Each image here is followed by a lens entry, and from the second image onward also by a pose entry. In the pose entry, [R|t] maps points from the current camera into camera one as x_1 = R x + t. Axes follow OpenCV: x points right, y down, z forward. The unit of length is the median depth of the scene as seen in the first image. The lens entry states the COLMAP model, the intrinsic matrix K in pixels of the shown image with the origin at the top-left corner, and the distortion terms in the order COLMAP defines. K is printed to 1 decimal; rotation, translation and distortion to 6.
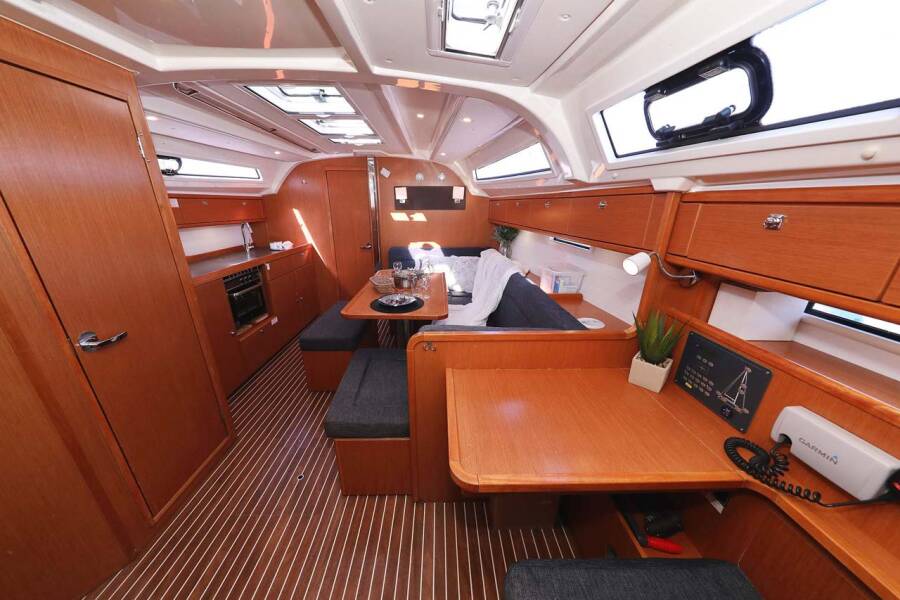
lens RADIAL K [[289.3, 0, 433.0], [0, 289.3, 308.7], [0, 0, 1]] dist [-0.004700, 0.000131]
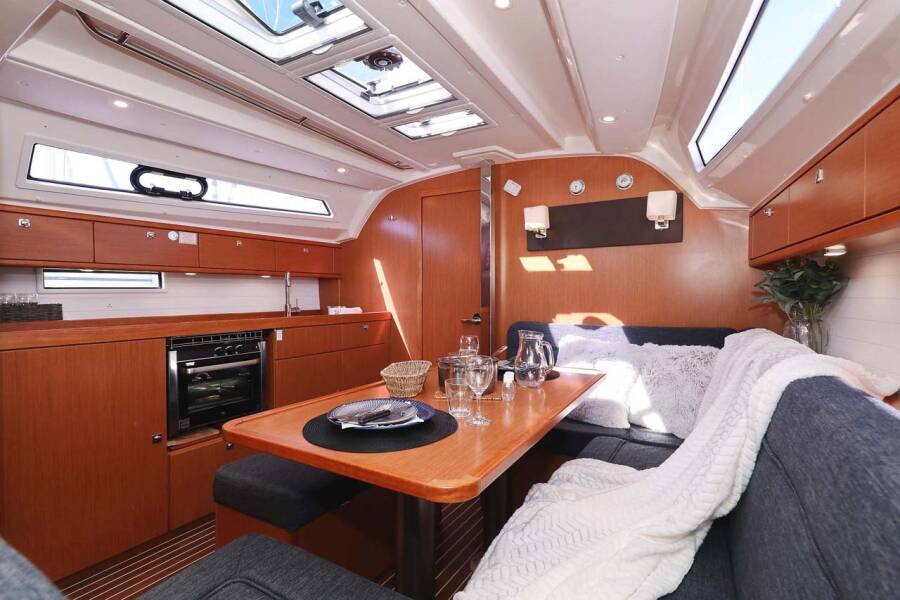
lens RADIAL K [[425.9, 0, 440.4], [0, 425.9, 304.3], [0, 0, 1]] dist [0.001448, 0.001533]
pose [[0.864353, 0.004859, -0.502862, 0.152311], [-0.165290, 0.947142, -0.274959, -0.020105], [0.474946, 0.320779, 0.819468, 0.421674]]
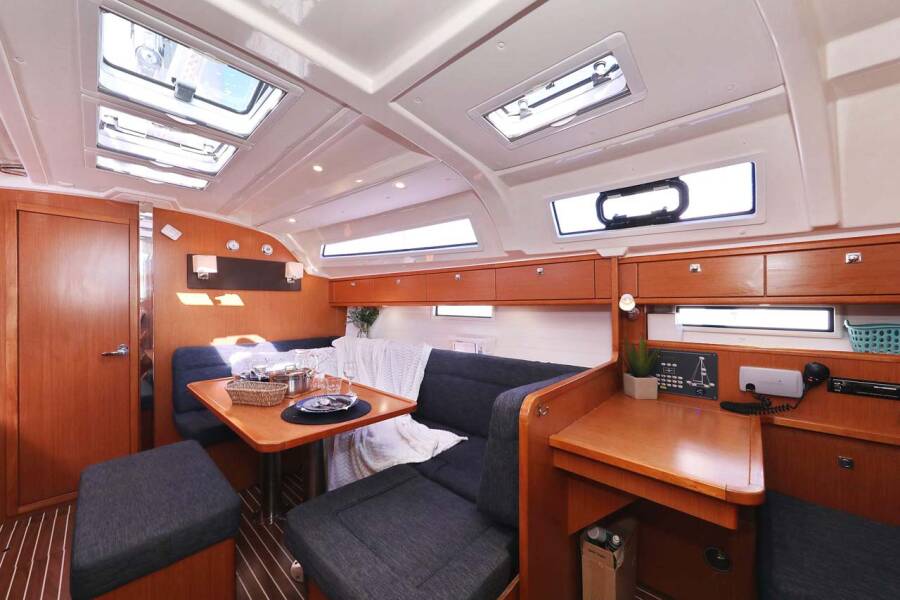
lens RADIAL K [[335.5, 0, 444.4], [0, 335.5, 307.2], [0, 0, 1]] dist [0.002691, -0.000328]
pose [[0.676958, -0.010059, 0.735953, -0.374794], [0.255397, 0.940989, -0.222063, -0.001639], [-0.690290, 0.338288, 0.639579, 0.213204]]
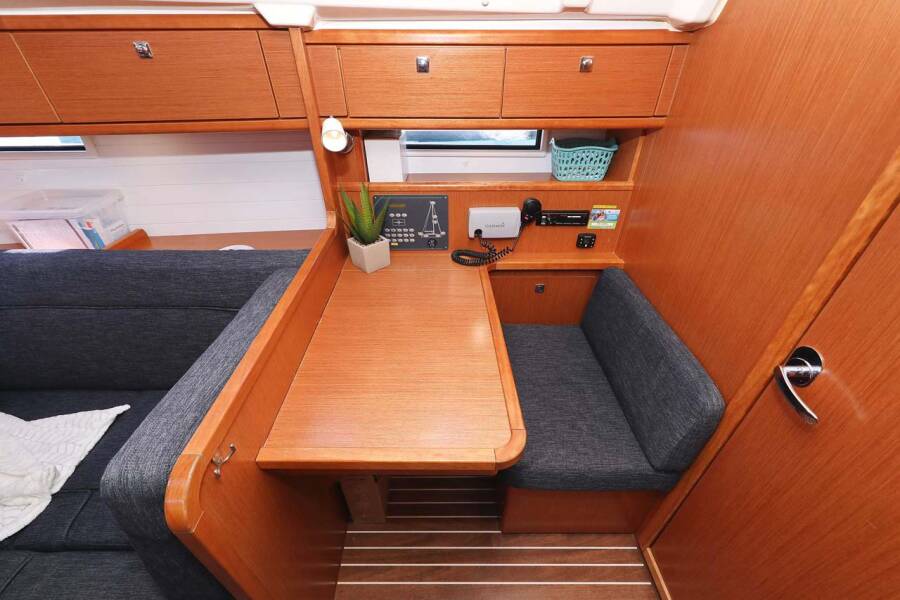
lens RADIAL K [[353.1, 0, 443.4], [0, 353.1, 307.5], [0, 0, 1]] dist [-0.006890, 0.000134]
pose [[-0.015775, -0.577074, 0.816539, -0.123189], [0.341164, 0.764527, 0.546906, -0.079012], [-0.939871, 0.287201, 0.184817, 0.245727]]
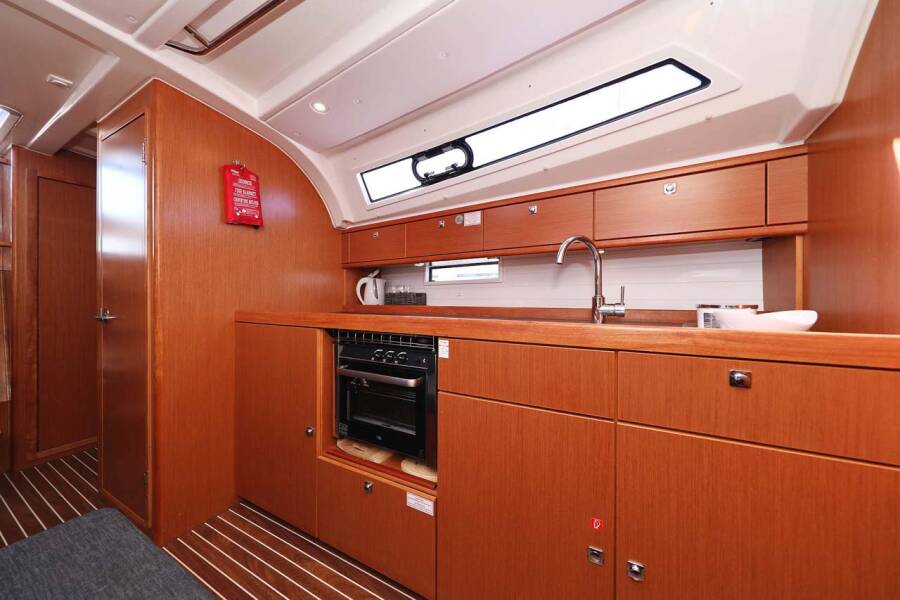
lens RADIAL K [[309.1, 0, 450.3], [0, 309.1, 291.0], [0, 0, 1]] dist [0.009033, -0.000215]
pose [[-0.464186, -0.004374, -0.885727, -0.251313], [-0.296623, 0.943014, 0.150795, -0.267728], [0.834593, 0.332724, -0.439032, 1.144892]]
